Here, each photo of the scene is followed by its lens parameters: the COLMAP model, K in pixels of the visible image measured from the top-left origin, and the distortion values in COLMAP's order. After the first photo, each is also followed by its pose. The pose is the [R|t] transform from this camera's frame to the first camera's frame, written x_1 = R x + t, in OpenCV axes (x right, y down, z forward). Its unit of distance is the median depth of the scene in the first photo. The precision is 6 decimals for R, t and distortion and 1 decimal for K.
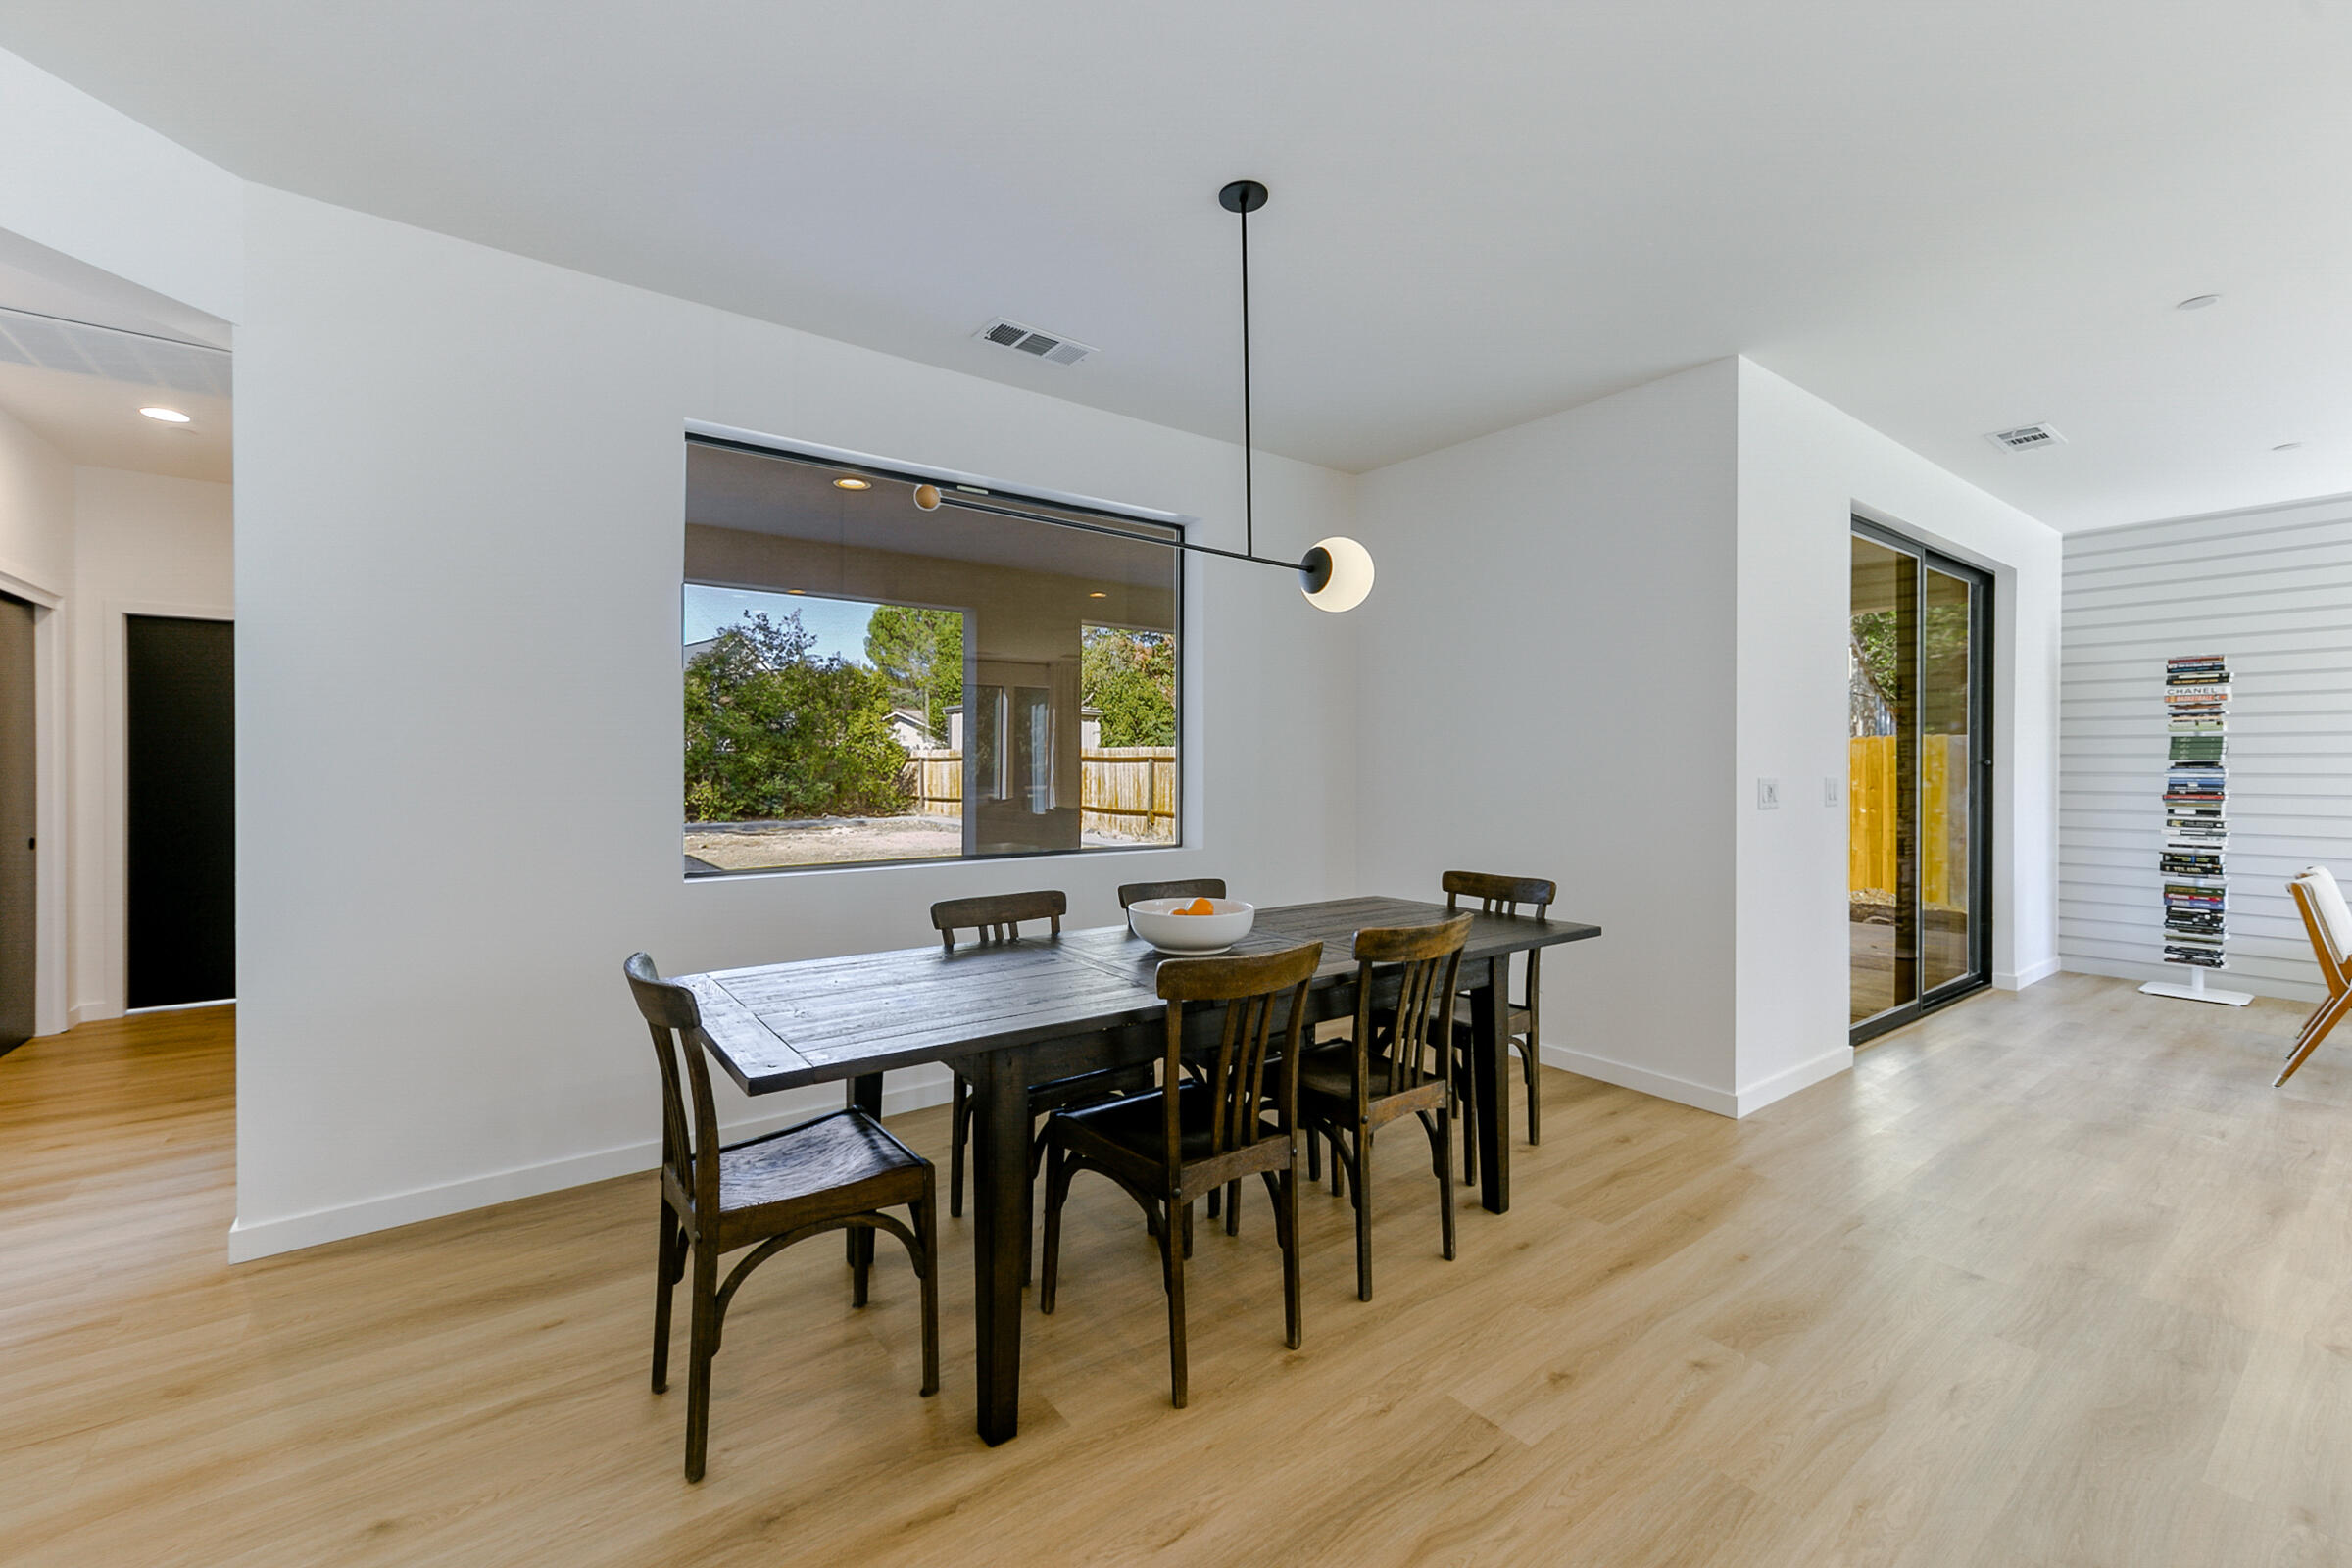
lens RADIAL K [[945.1, 0, 1168.5], [0, 945.1, 777.7], [0, 0, 1]] dist [0.001882, 0.001192]
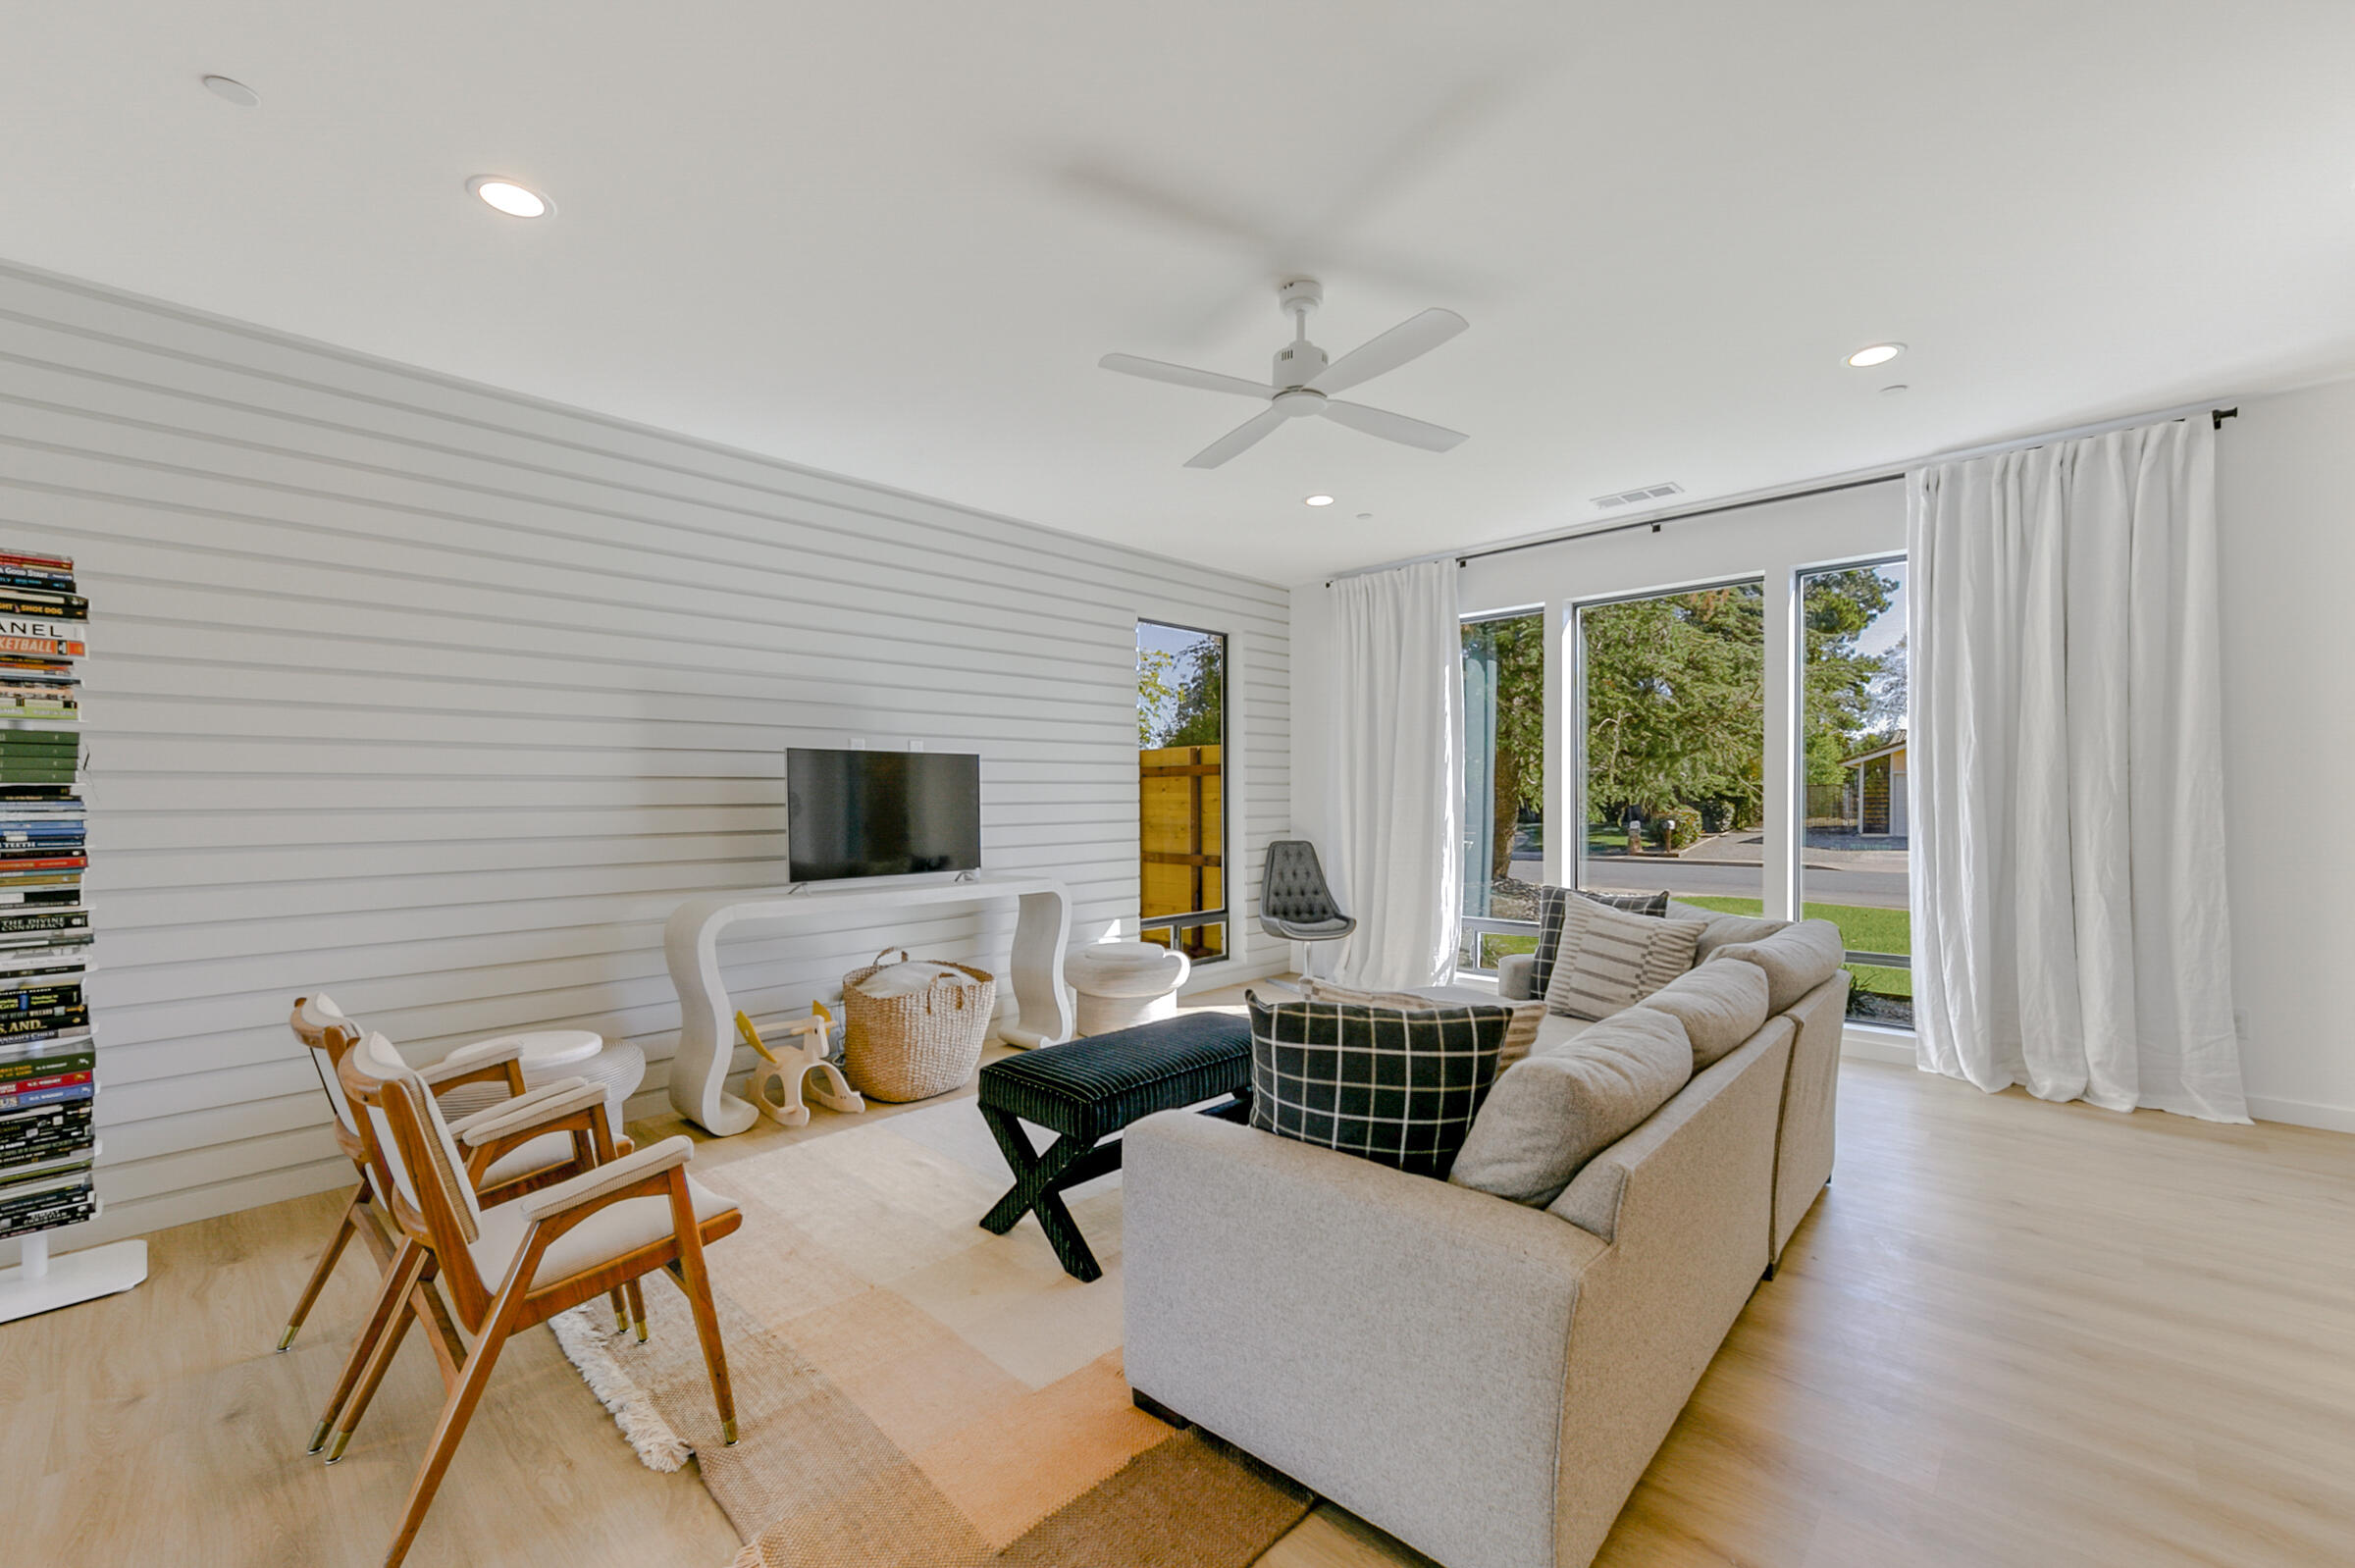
lens RADIAL K [[971.4, 0, 1176.6], [0, 971.4, 813.7], [0, 0, 1]] dist [0.003720, 0.002890]
pose [[-0.151869, -0.017955, 0.988238, 0.544864], [0.016695, 0.999646, 0.020728, -0.004075], [-0.988260, 0.019647, -0.151515, 0.534436]]
